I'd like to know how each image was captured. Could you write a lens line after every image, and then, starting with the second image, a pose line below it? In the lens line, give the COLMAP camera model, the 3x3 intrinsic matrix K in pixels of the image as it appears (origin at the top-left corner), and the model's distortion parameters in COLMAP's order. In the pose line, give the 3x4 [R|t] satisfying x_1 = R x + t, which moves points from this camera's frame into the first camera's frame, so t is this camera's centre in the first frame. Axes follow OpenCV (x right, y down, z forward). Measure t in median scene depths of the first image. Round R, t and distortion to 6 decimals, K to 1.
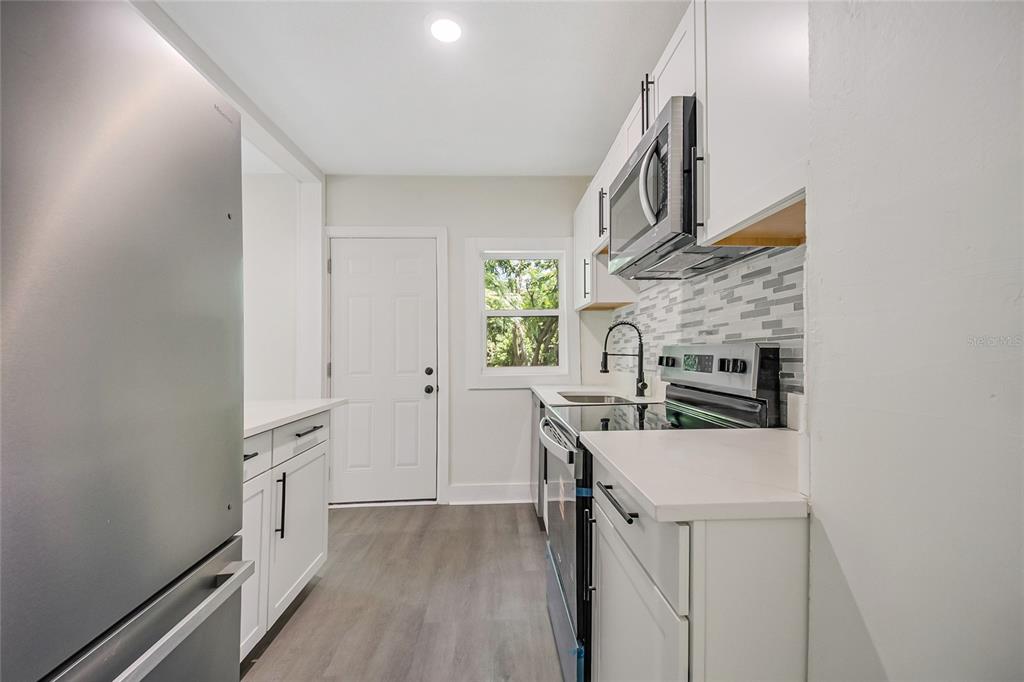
lens RADIAL K [[446.2, 0, 530.7], [0, 446.2, 330.1], [0, 0, 1]] dist [0.000358, -0.005139]
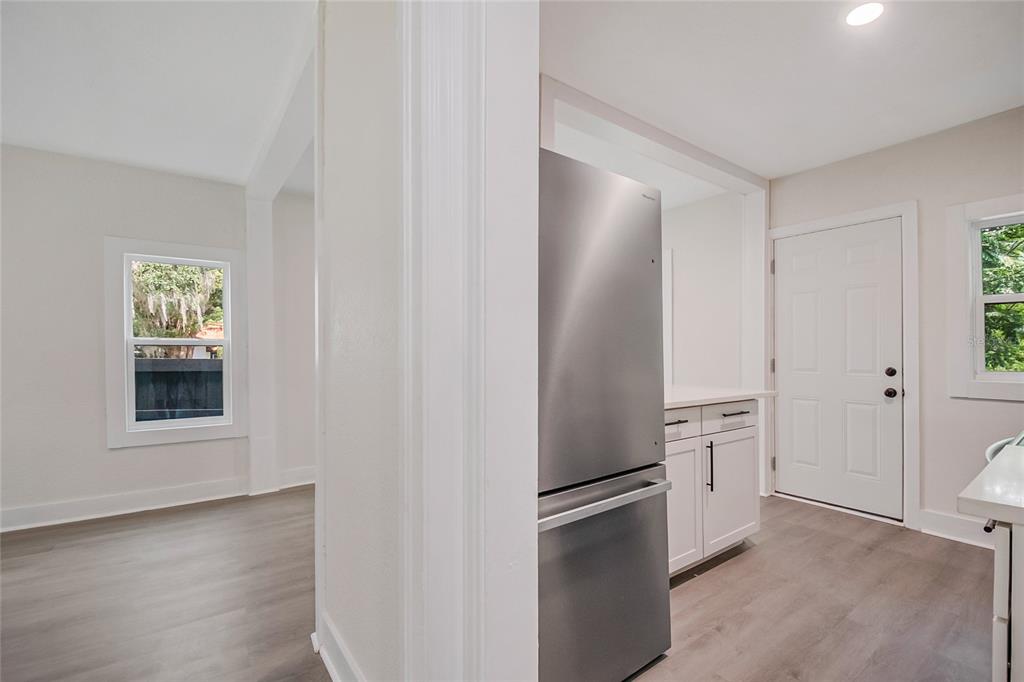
lens RADIAL K [[446.2, 0, 521.4], [0, 446.2, 343.9], [0, 0, 1]] dist [0.000358, -0.005139]
pose [[0.543565, -0.001683, -0.839365, 0.142537], [0.032124, 0.999307, 0.018799, -0.003314], [0.838752, -0.037182, 0.543243, -0.096386]]
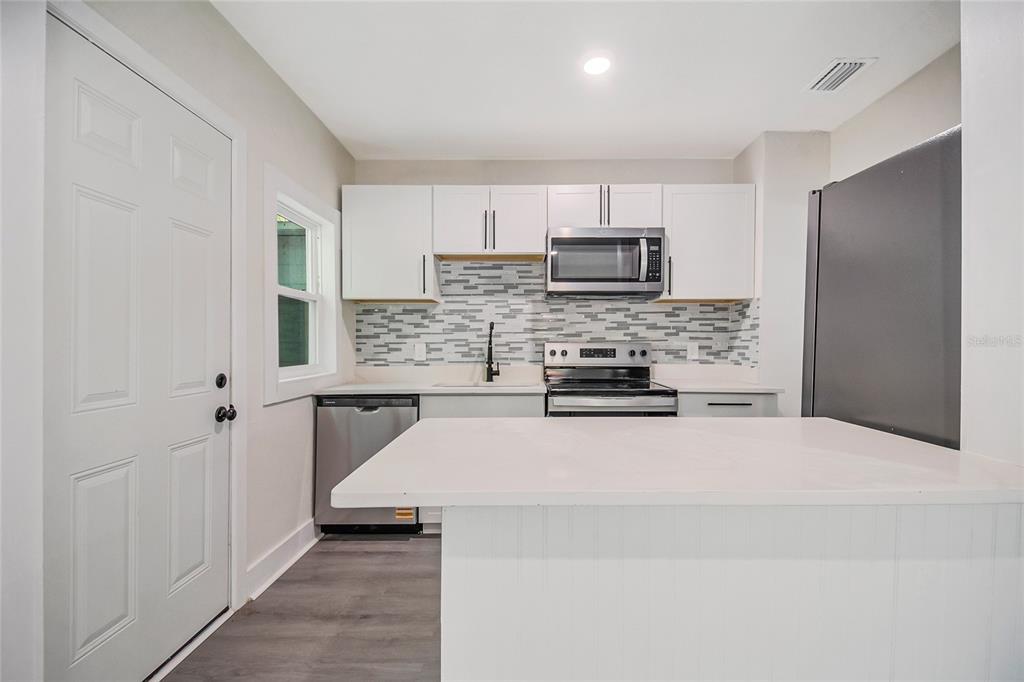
lens RADIAL K [[446.2, 0, 522.1], [0, 446.2, 339.5], [0, 0, 1]] dist [0.000358, -0.005139]
pose [[0.073459, 0.022812, 0.997037, -0.966723], [-0.046243, 0.998741, -0.019444, 0.045677], [-0.996226, -0.044677, 0.074422, 0.774162]]
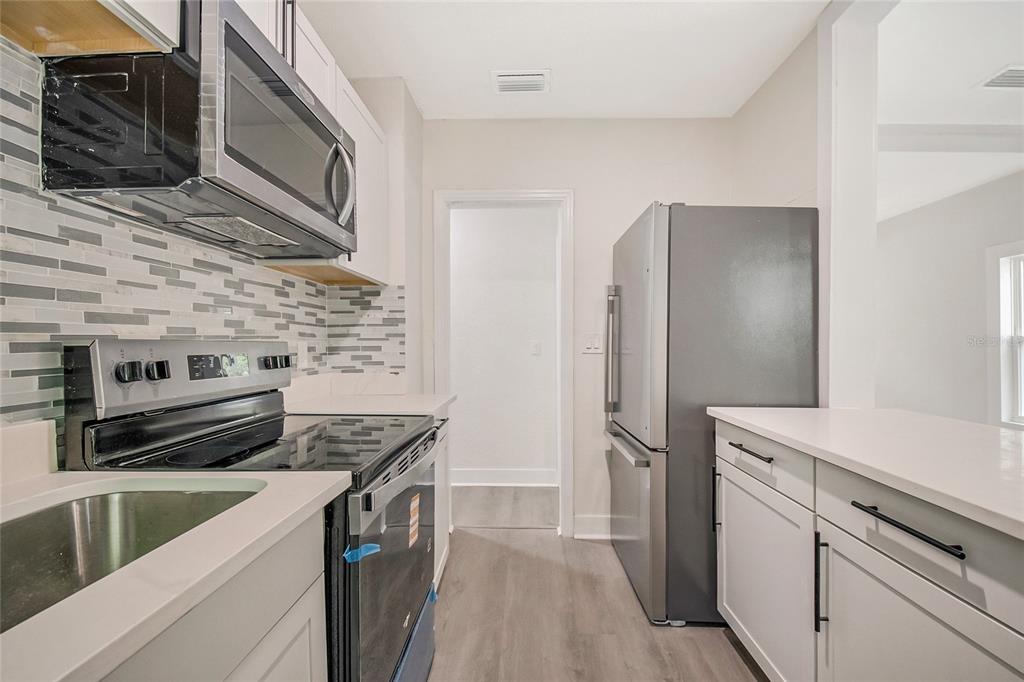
lens RADIAL K [[446.2, 0, 511.5], [0, 446.2, 339.2], [0, 0, 1]] dist [0.000358, -0.005139]
pose [[-0.994600, 0.012415, 0.103042, -0.124598], [0.006574, 0.998362, -0.056829, 0.049858], [-0.103578, -0.055844, -0.993052, 1.116165]]
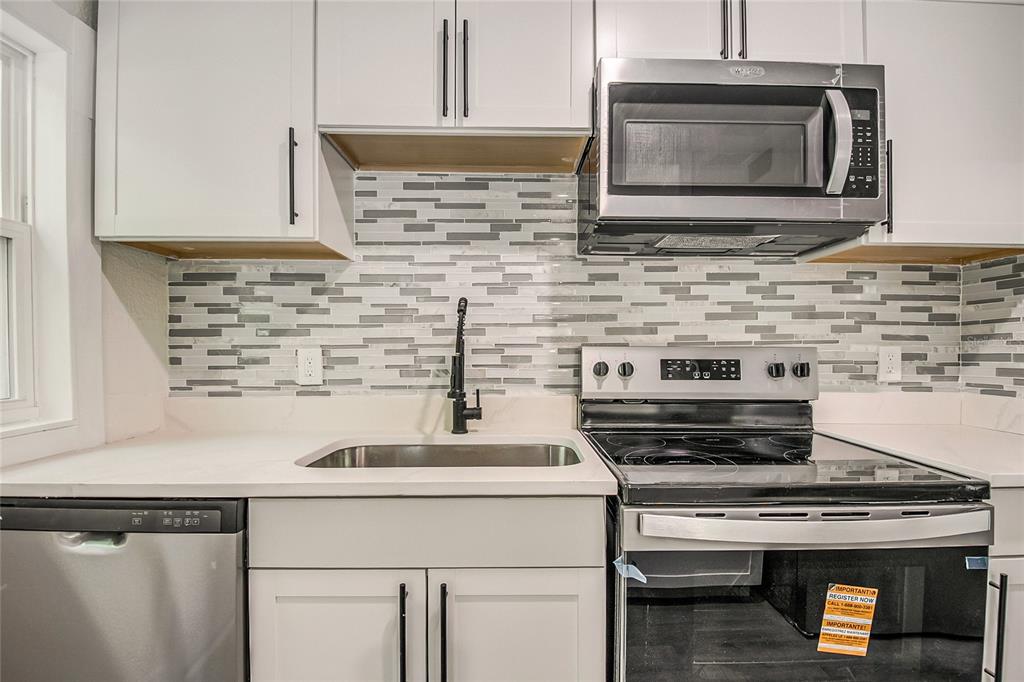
lens RADIAL K [[446.2, 0, 523.0], [0, 446.2, 353.2], [0, 0, 1]] dist [0.000358, -0.005139]
pose [[0.047221, -0.000953, 0.998884, -0.300387], [-0.047500, 0.998866, 0.003198, 0.037826], [-0.997754, -0.047598, 0.047122, 0.848148]]
